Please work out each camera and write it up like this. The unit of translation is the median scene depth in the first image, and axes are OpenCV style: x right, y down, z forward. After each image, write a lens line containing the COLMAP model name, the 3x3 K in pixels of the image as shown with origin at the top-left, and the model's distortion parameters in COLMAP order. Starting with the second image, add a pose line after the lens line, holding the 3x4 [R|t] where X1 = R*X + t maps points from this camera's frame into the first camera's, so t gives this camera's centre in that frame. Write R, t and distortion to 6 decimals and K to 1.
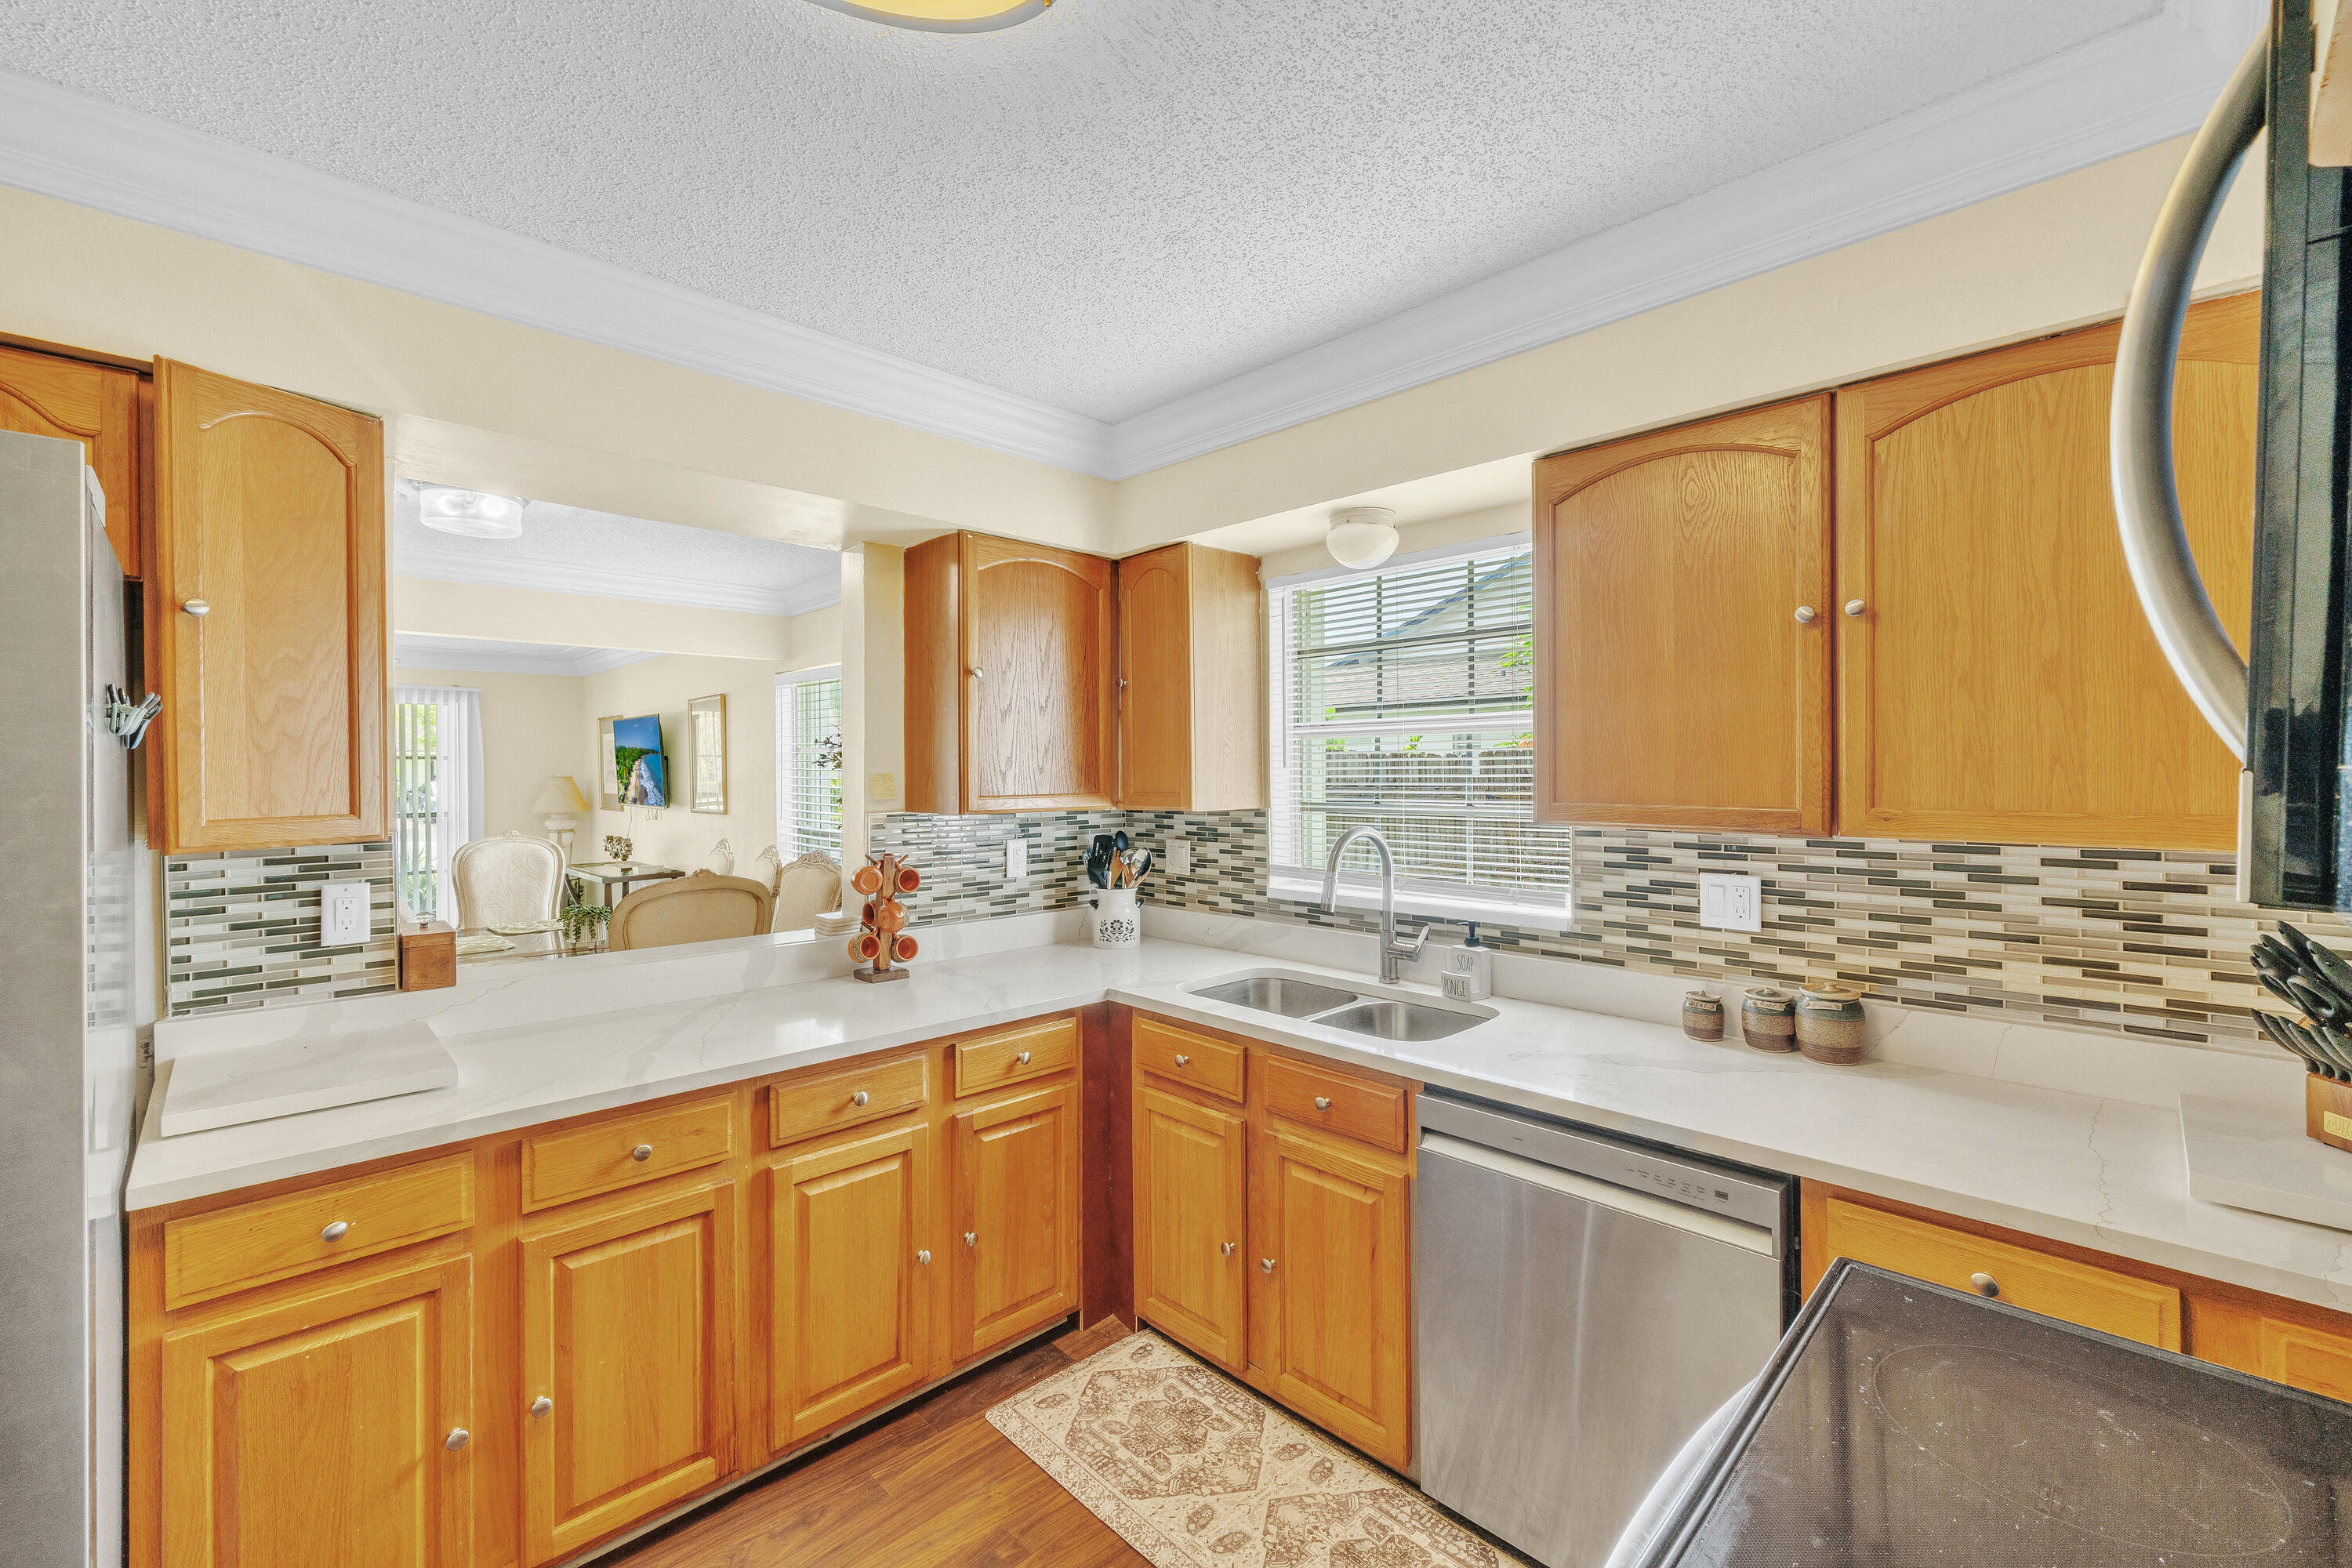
lens RADIAL K [[970.1, 0, 1142.3], [0, 970.1, 775.6], [0, 0, 1]] dist [0.000226, -0.000066]
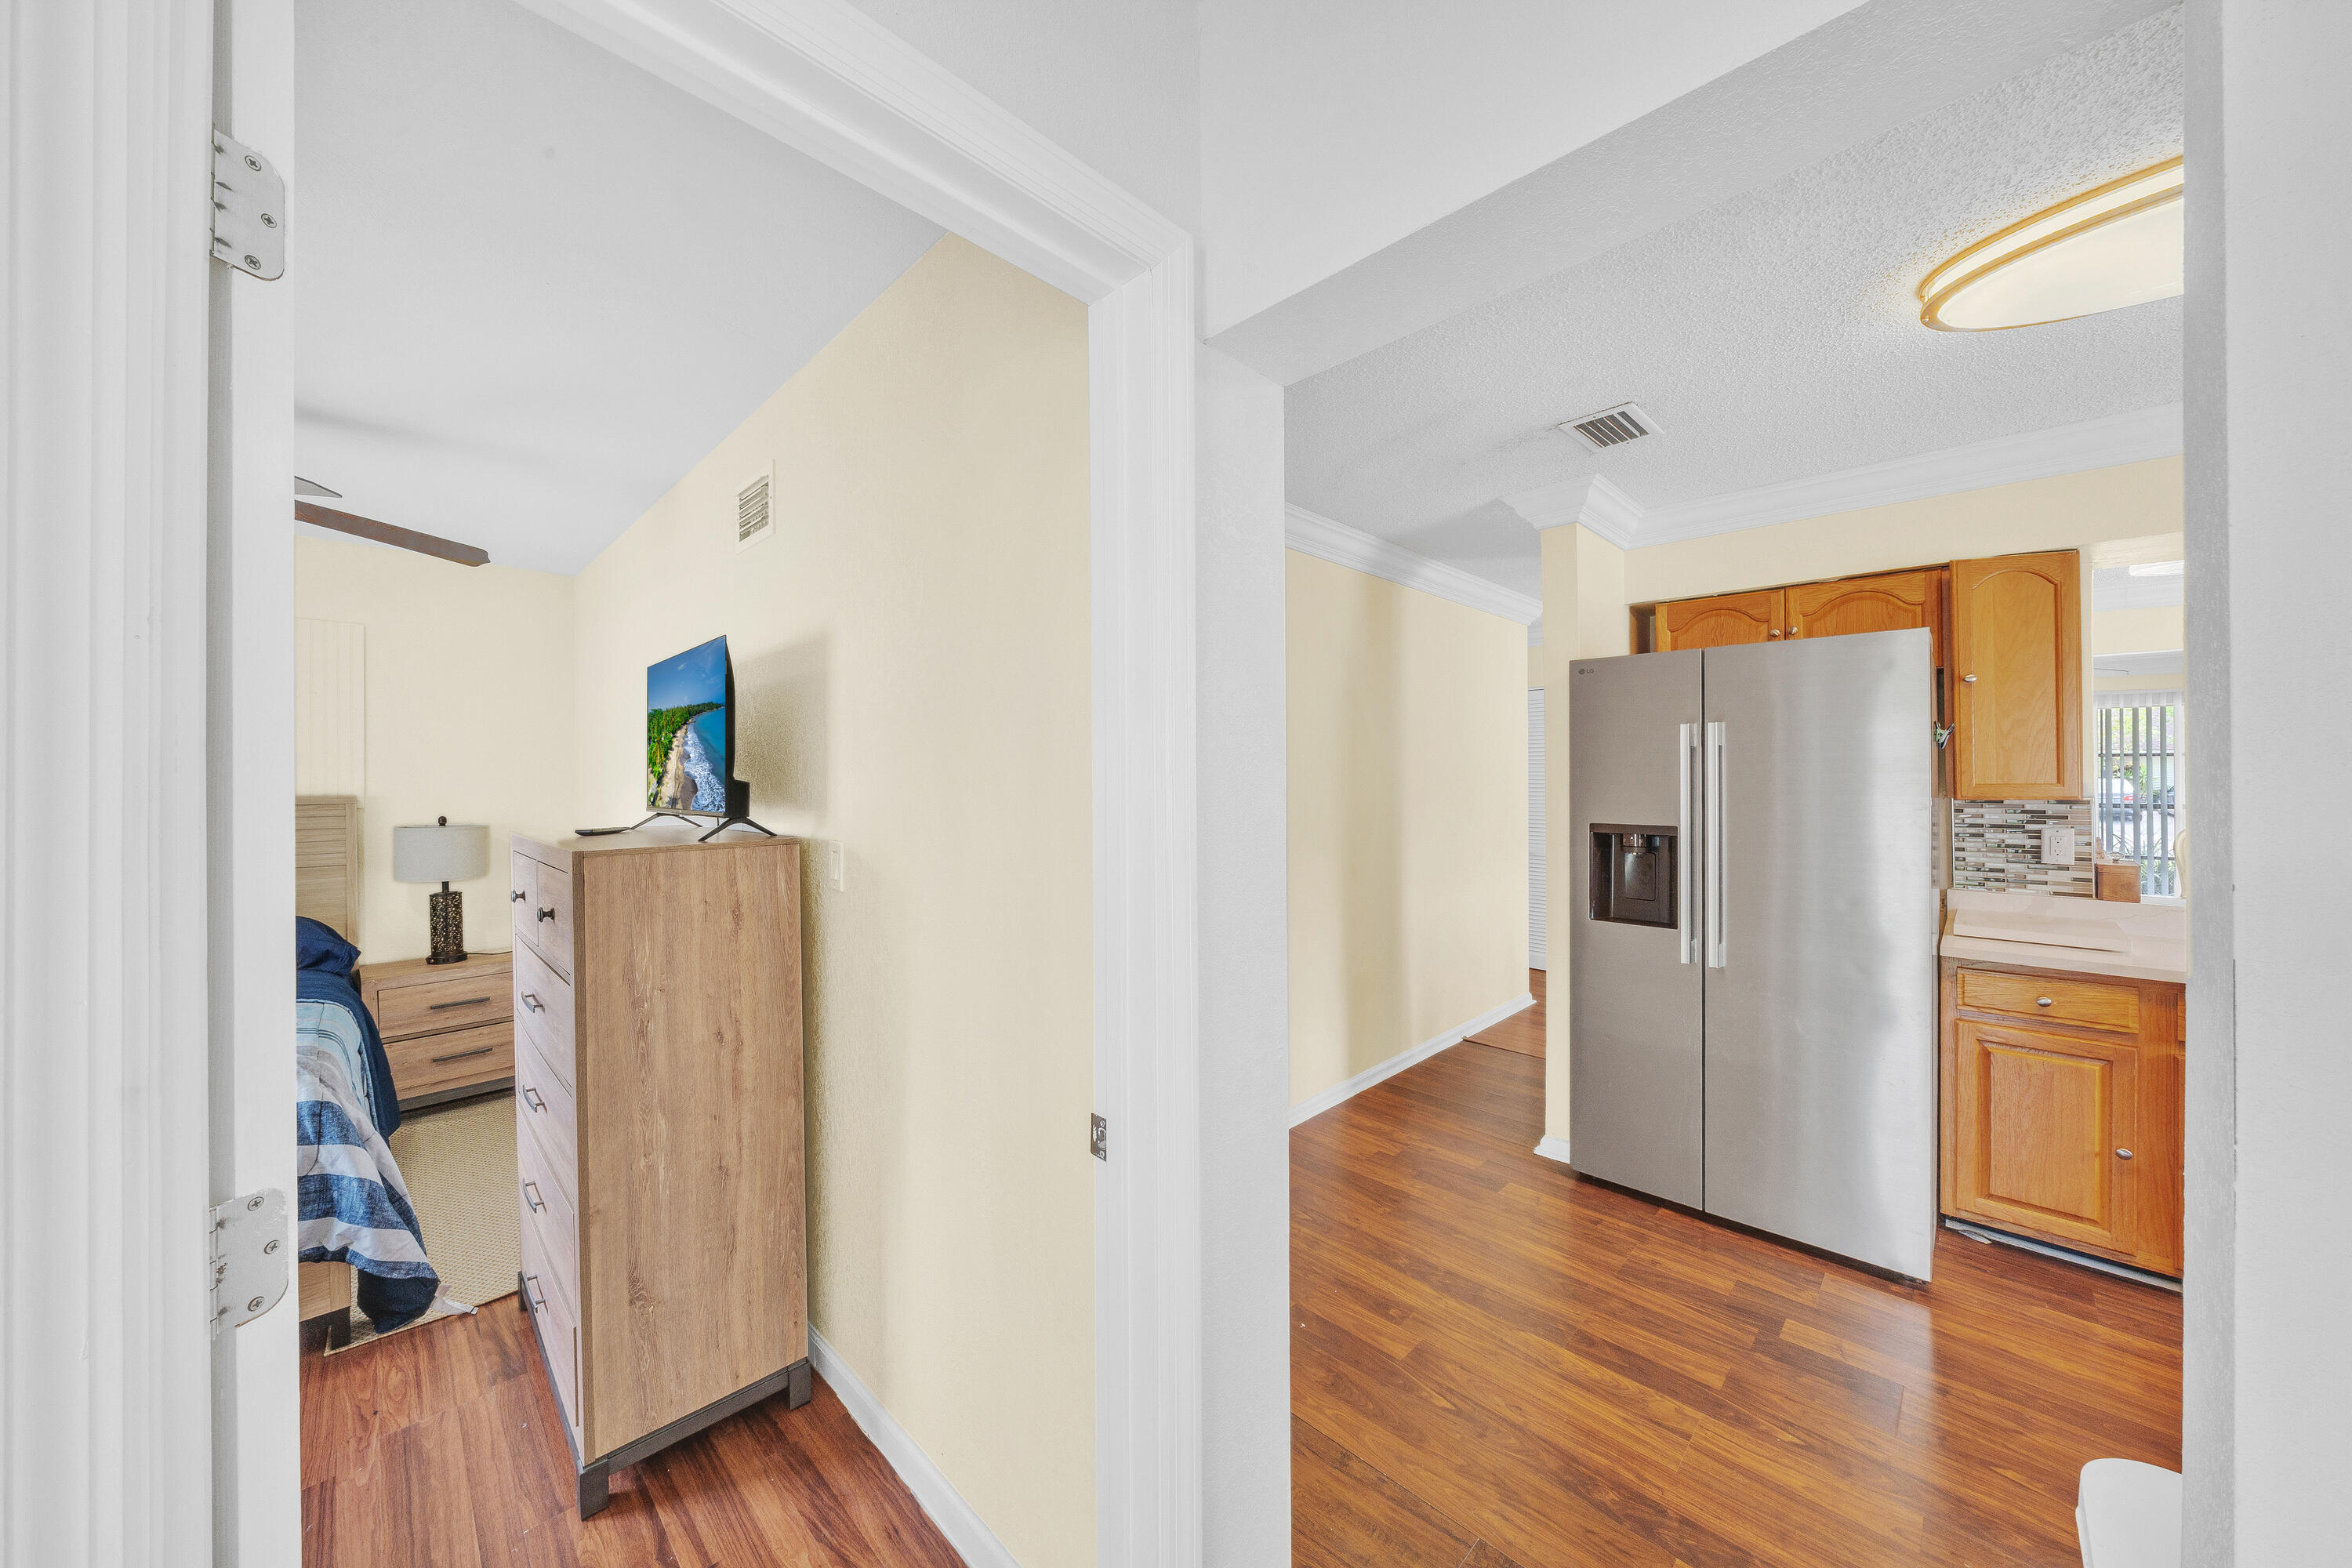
lens RADIAL K [[795.4, 0, 1180.3], [0, 795.4, 774.7], [0, 0, 1]] dist [-0.006436, -0.000092]
pose [[0.027744, 0.002648, -0.999612, 0.493143], [-0.001849, 0.999995, 0.002598, 0.020244], [0.999613, 0.001776, 0.027749, -0.545753]]
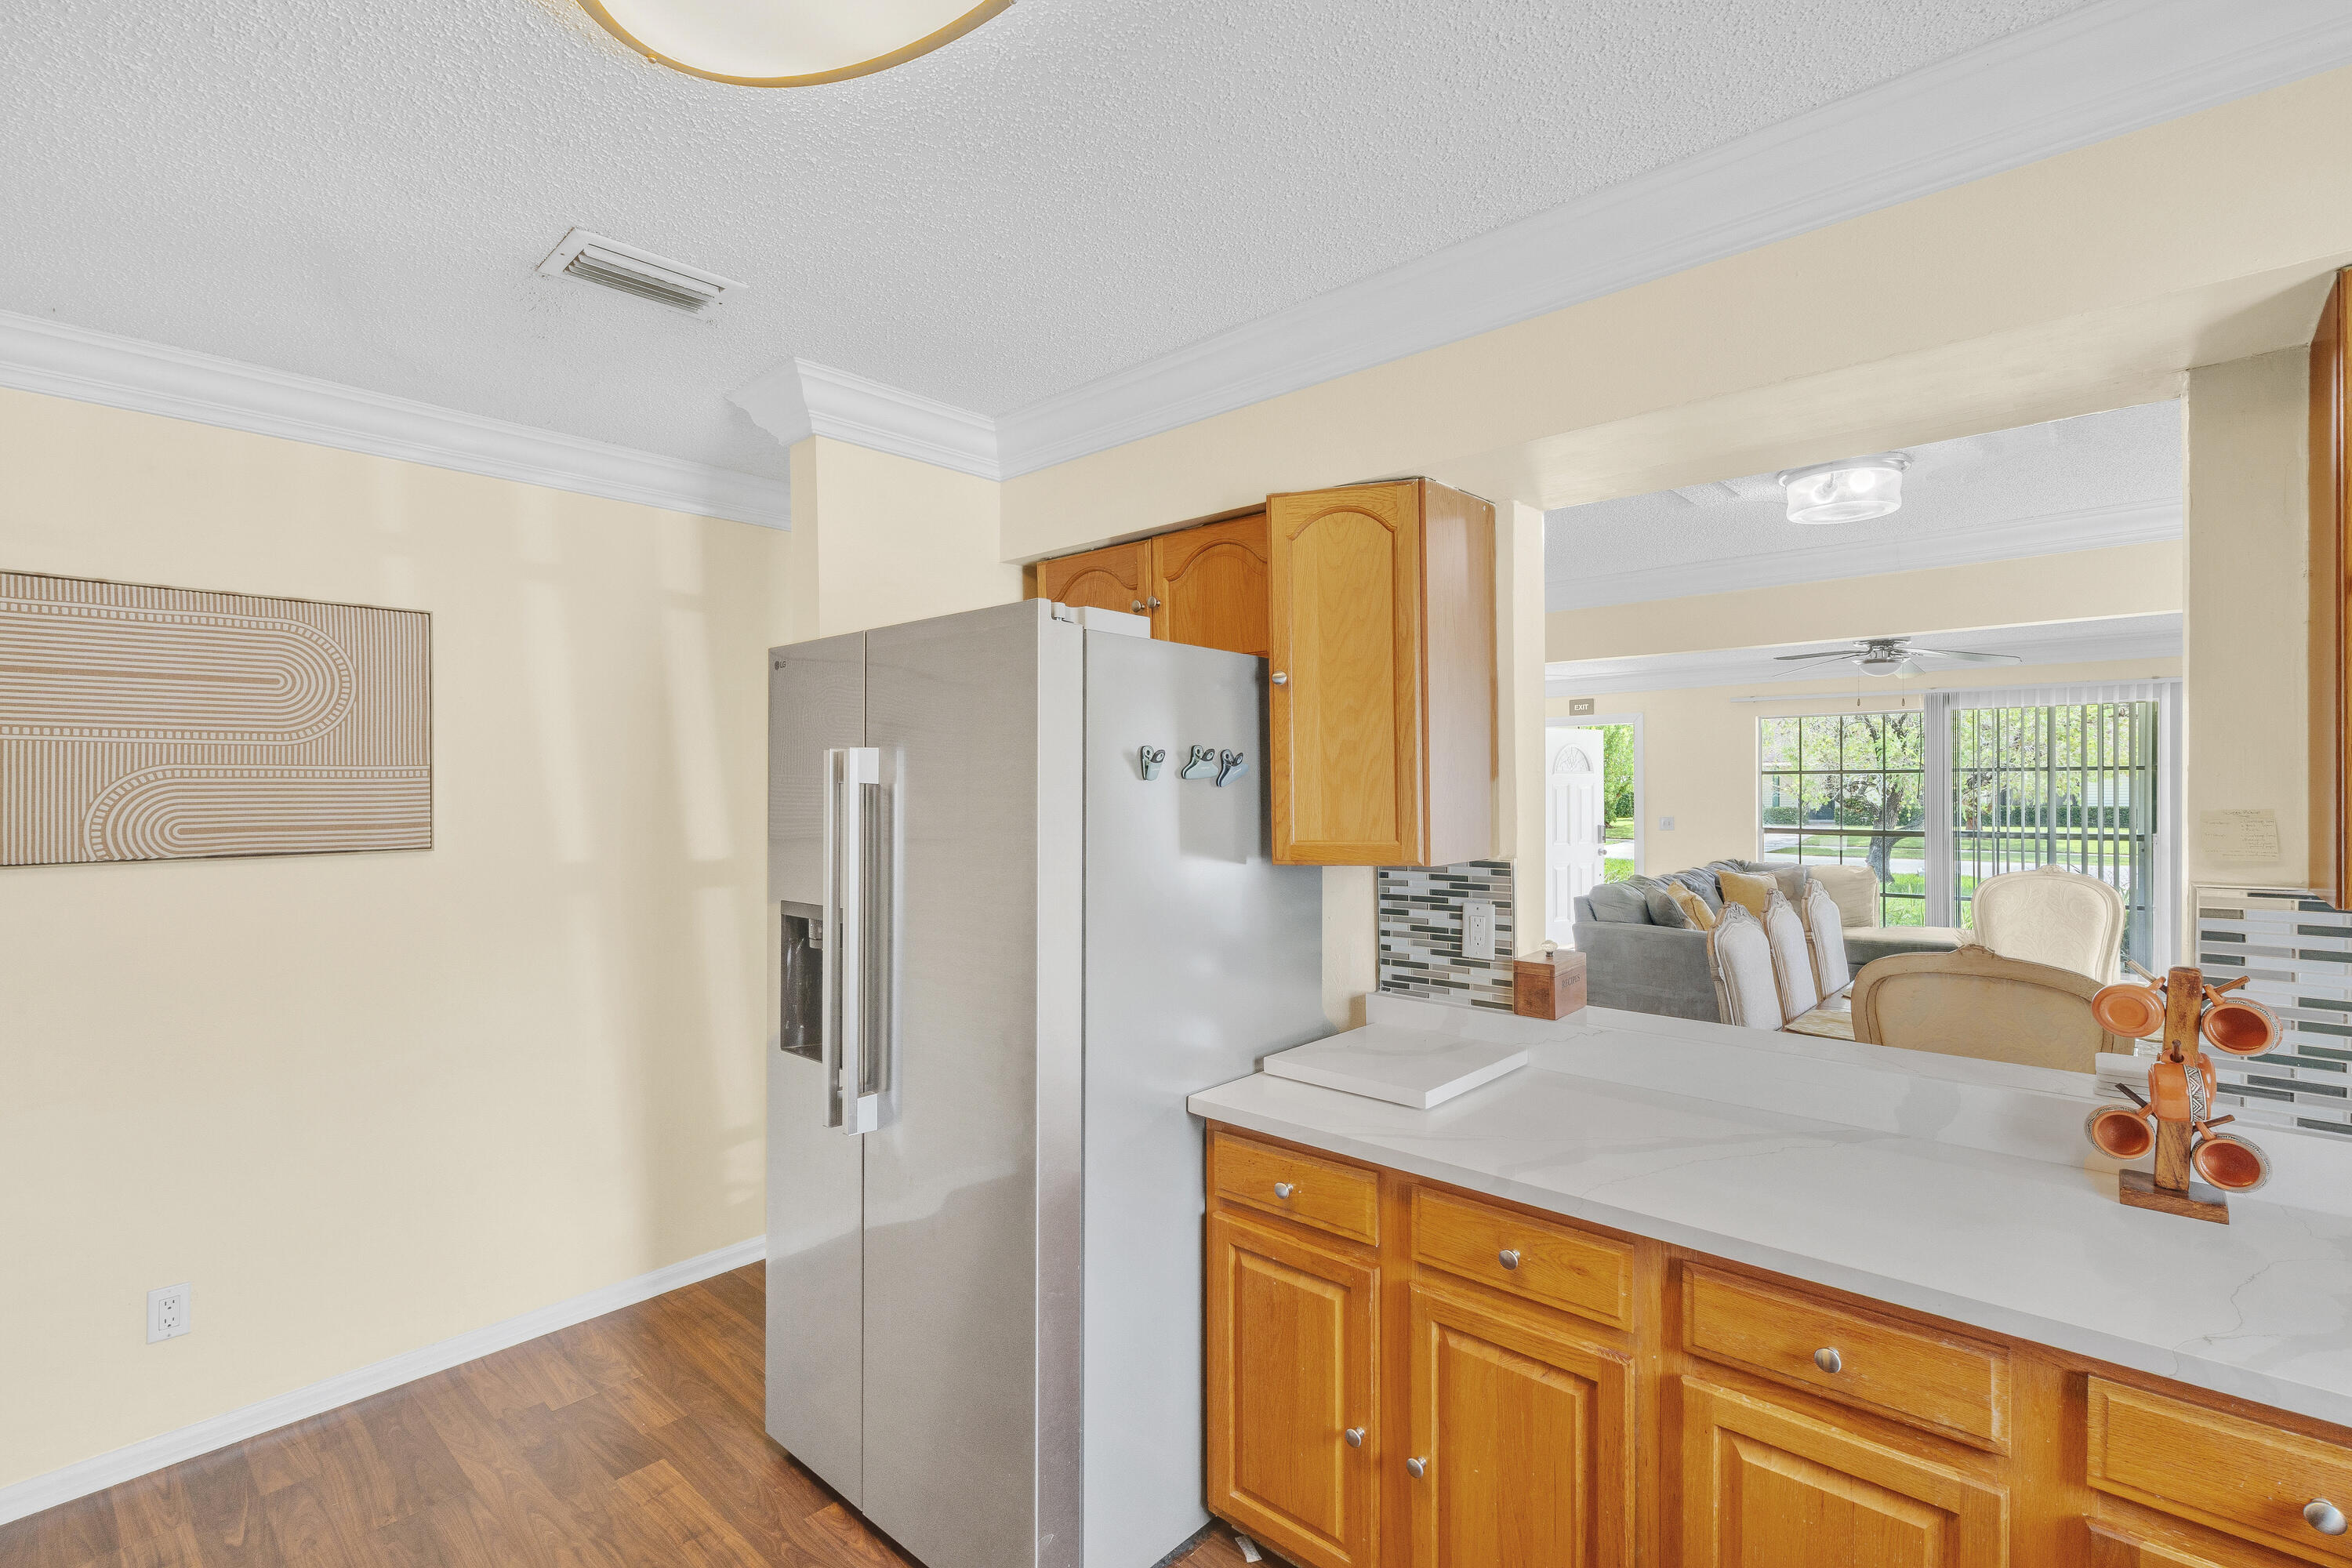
lens RADIAL K [[1045.1, 0, 1141.7], [0, 1045.1, 786.2], [0, 0, 1]] dist [-0.001922, -0.000236]
pose [[0.072624, 0.001478, -0.997358, 0.328118], [0.002752, 0.999995, 0.001682, -0.023225], [0.997356, -0.002867, 0.072619, 0.545638]]
